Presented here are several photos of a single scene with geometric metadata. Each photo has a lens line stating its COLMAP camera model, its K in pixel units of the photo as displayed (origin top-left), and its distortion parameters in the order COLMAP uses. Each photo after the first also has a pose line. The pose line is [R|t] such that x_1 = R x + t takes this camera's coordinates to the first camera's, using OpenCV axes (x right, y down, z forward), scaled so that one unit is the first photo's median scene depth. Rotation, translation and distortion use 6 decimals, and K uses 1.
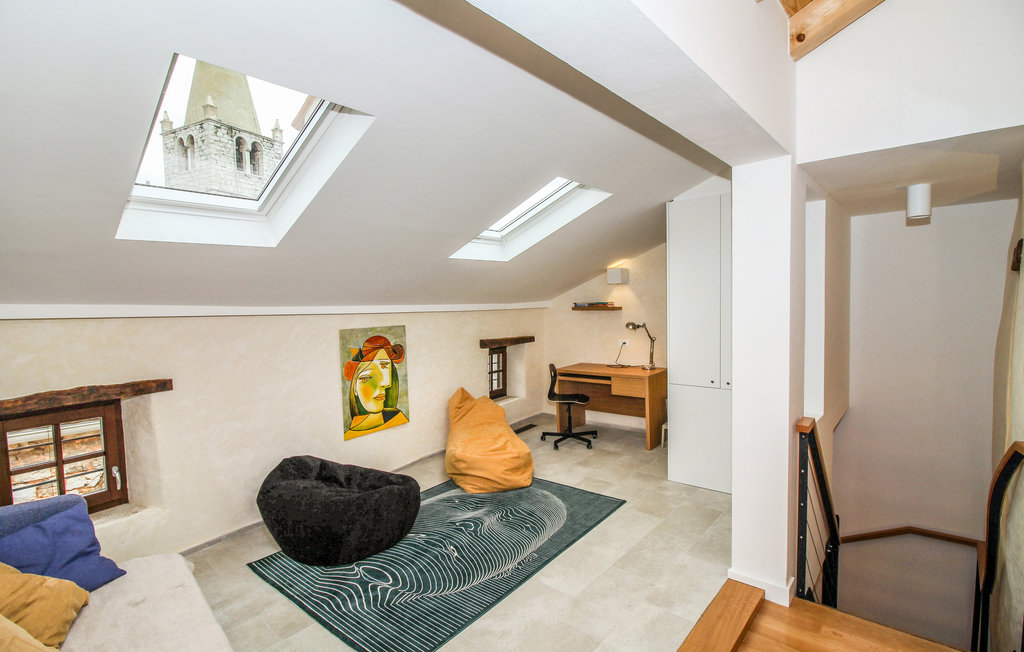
lens RADIAL K [[483.8, 0, 513.4], [0, 483.8, 330.4], [0, 0, 1]] dist [-0.002257, -0.000301]
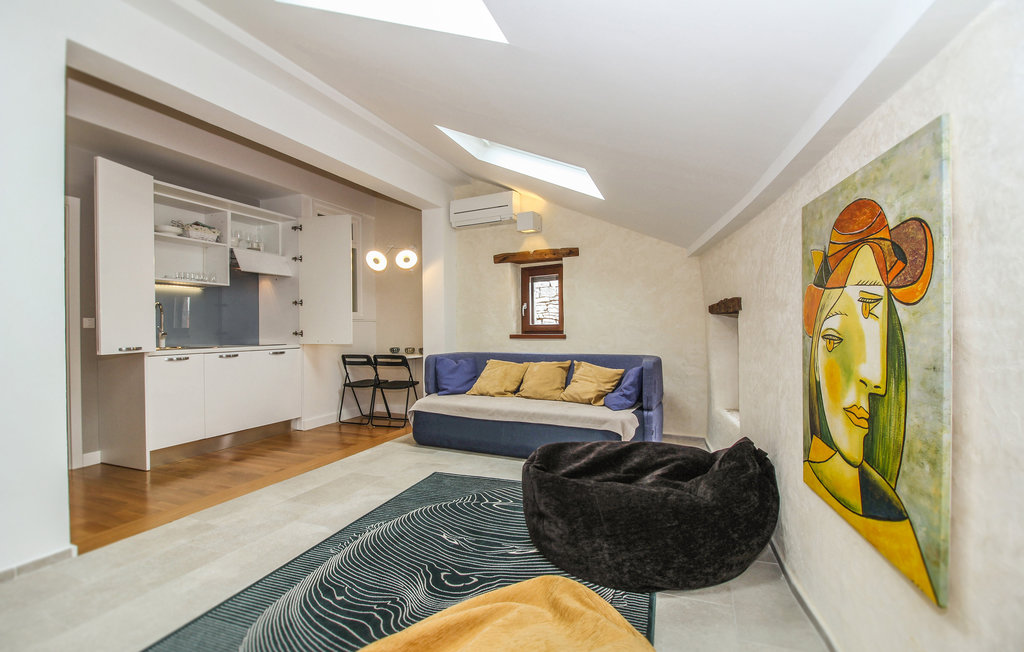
lens RADIAL K [[483.8, 0, 510.8], [0, 483.8, 328.2], [0, 0, 1]] dist [-0.002257, -0.000301]
pose [[-0.945541, 0.034155, -0.323707, 0.011400], [0.014509, 0.997914, 0.062910, 0.065634], [0.325180, 0.054787, -0.944064, 1.211247]]
